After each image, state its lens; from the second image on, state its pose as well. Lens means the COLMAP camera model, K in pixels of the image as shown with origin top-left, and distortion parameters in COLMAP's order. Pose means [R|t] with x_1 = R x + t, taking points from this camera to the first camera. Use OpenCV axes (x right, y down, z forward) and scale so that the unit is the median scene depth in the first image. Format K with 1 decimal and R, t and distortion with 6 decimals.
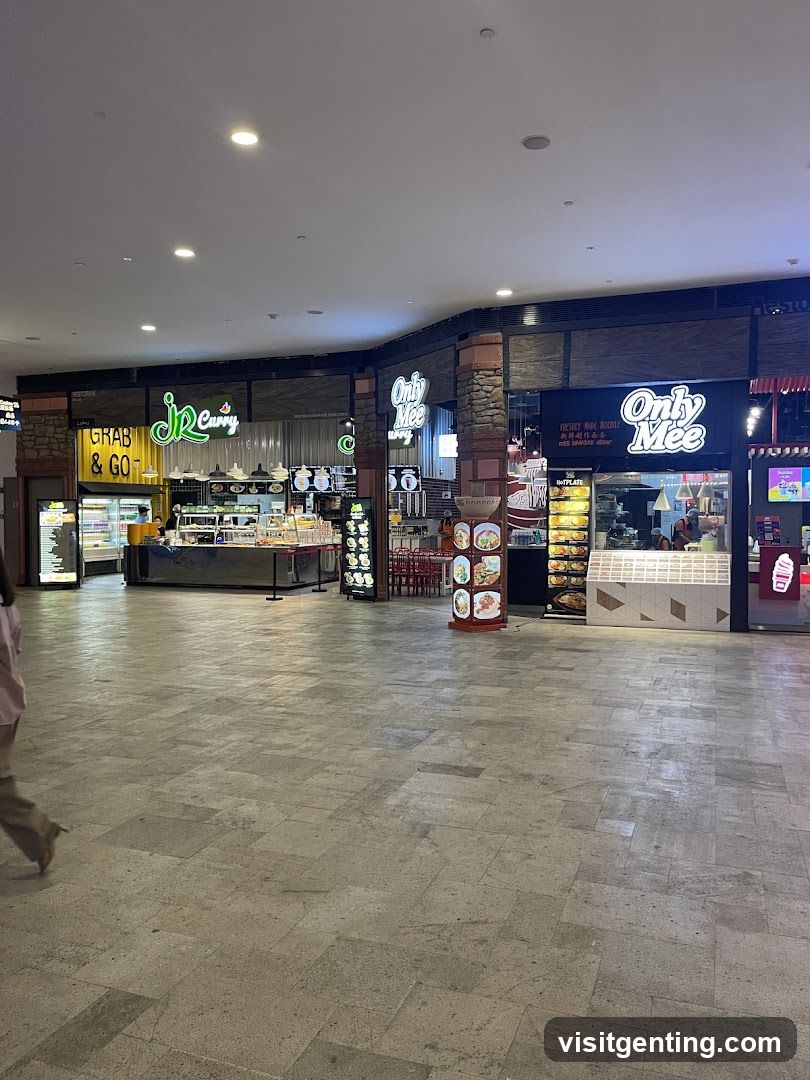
lens RADIAL K [[831.4, 0, 405.0], [0, 831.4, 540.0], [0, 0, 1]] dist [-0.005927, -0.004459]
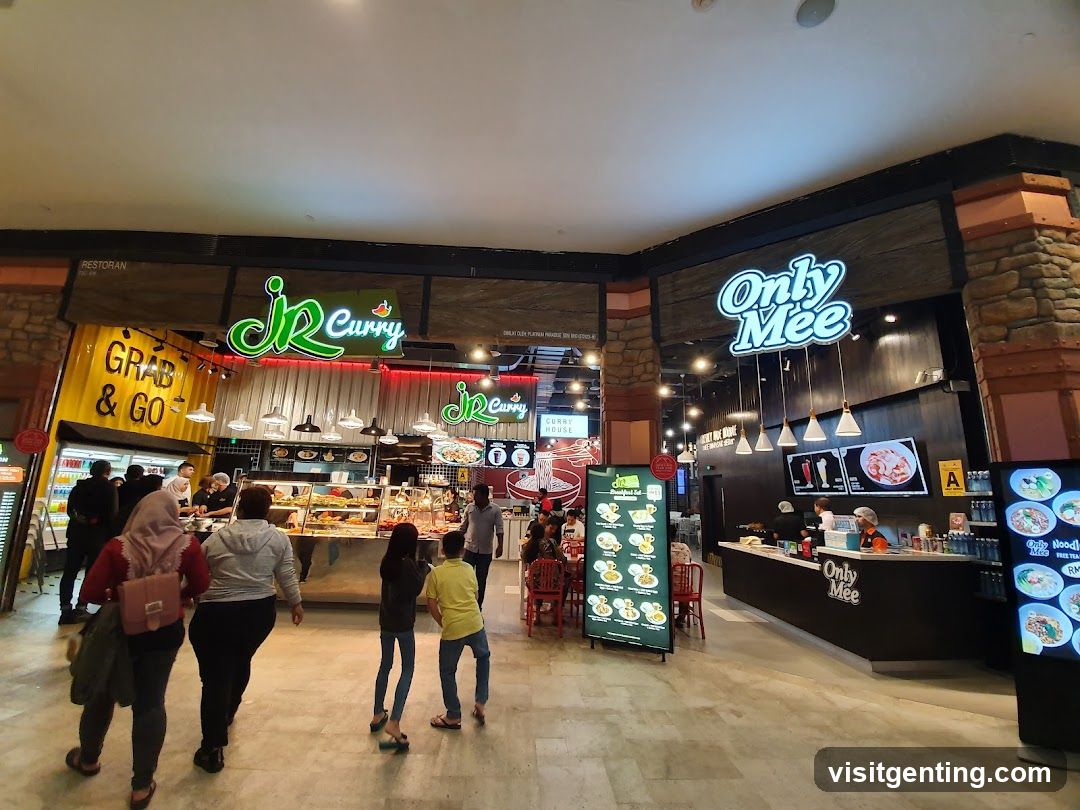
lens RADIAL K [[439.4, 0, 537.9], [0, 439.4, 395.2], [0, 0, 1]] dist [-0.000891, -0.000552]
pose [[0.921498, 0.121328, 0.368947, -0.221429], [-0.027131, 0.967742, -0.250478, -0.016604], [-0.387435, 0.220805, 0.895064, 0.671370]]
